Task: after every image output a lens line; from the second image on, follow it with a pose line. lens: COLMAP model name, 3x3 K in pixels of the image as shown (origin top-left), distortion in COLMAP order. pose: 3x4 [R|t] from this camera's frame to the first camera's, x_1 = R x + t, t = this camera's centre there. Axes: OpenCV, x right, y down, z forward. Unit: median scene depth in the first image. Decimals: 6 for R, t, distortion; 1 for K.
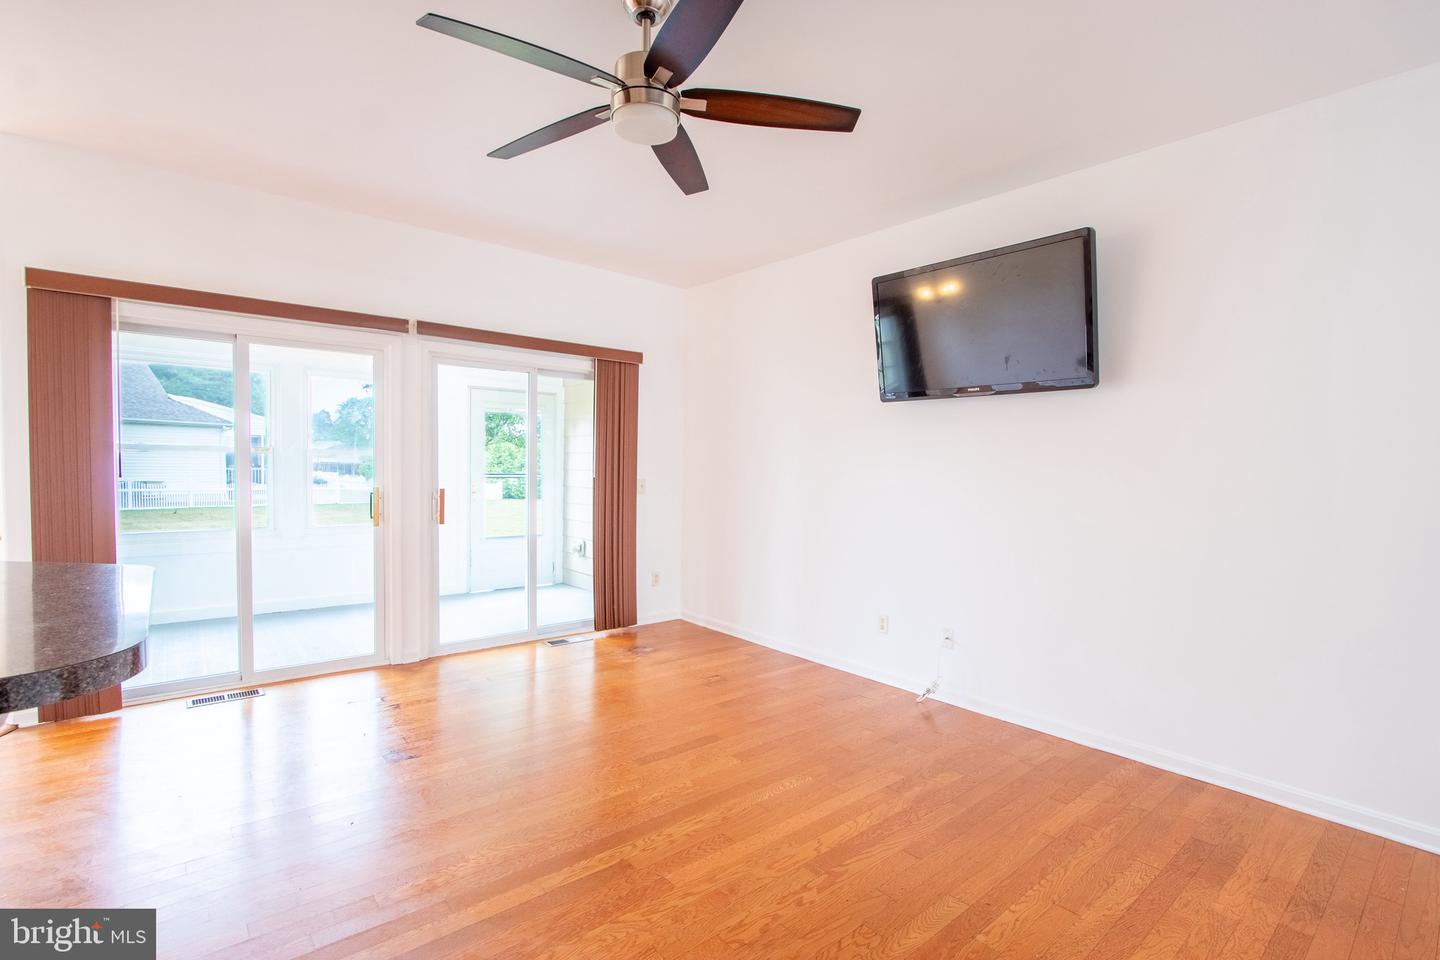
lens RADIAL K [[681.6, 0, 714.0], [0, 681.6, 480.0], [0, 0, 1]] dist [-0.022391, 0.000365]
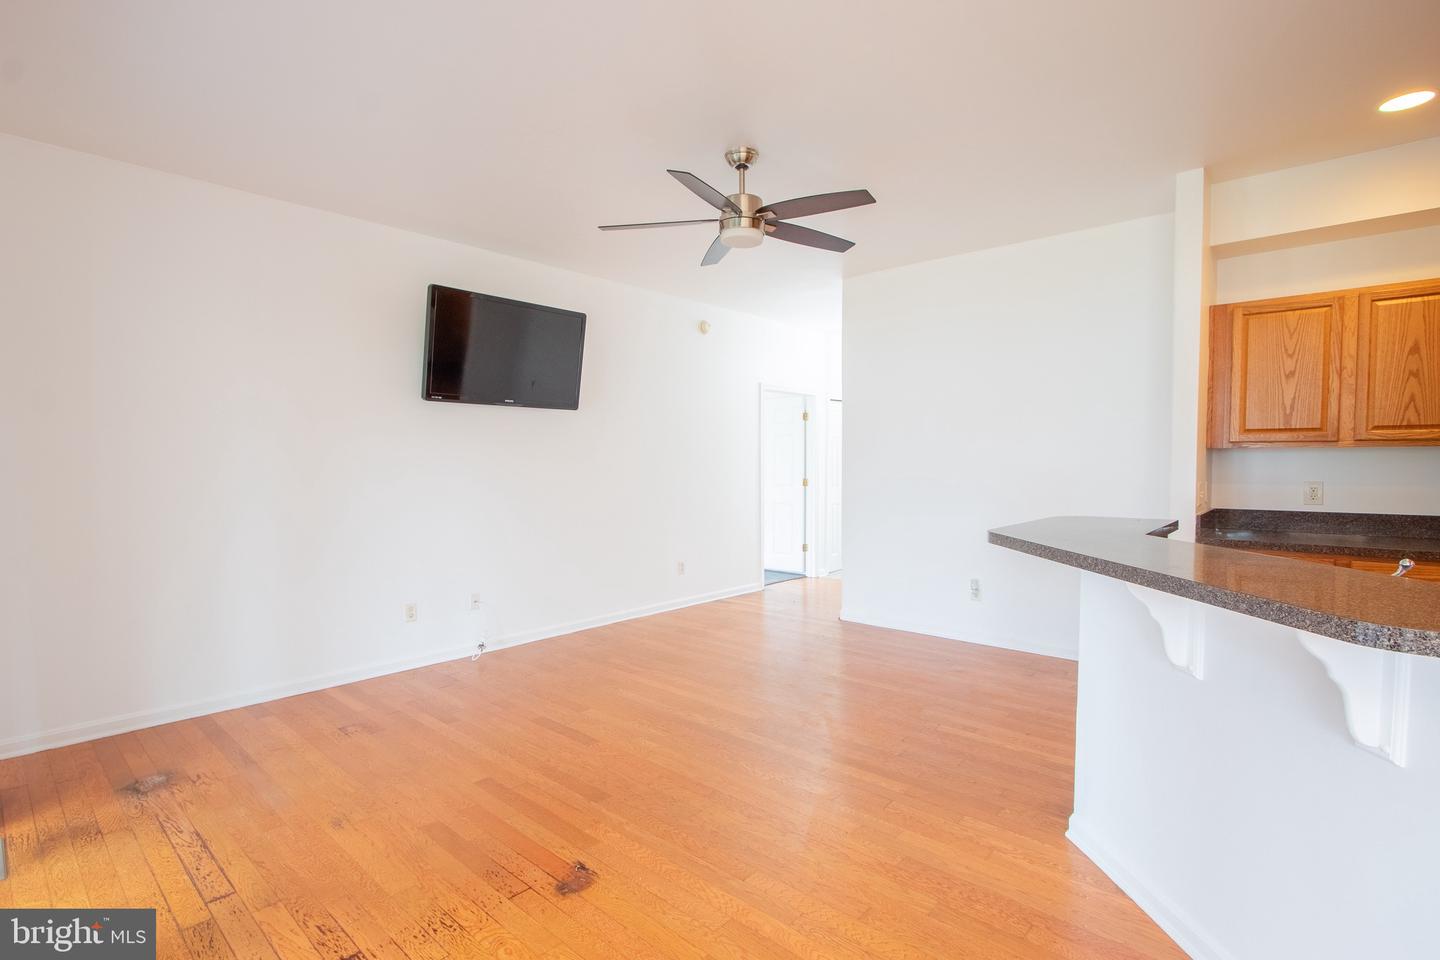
lens RADIAL K [[681.6, 0, 727.1], [0, 681.6, 483.7], [0, 0, 1]] dist [-0.022391, 0.000365]
pose [[-0.168900, -0.048110, 0.984458, -0.796587], [0.019715, 0.998443, 0.052176, -0.027684], [-0.985436, 0.028221, -0.167689, 0.654810]]
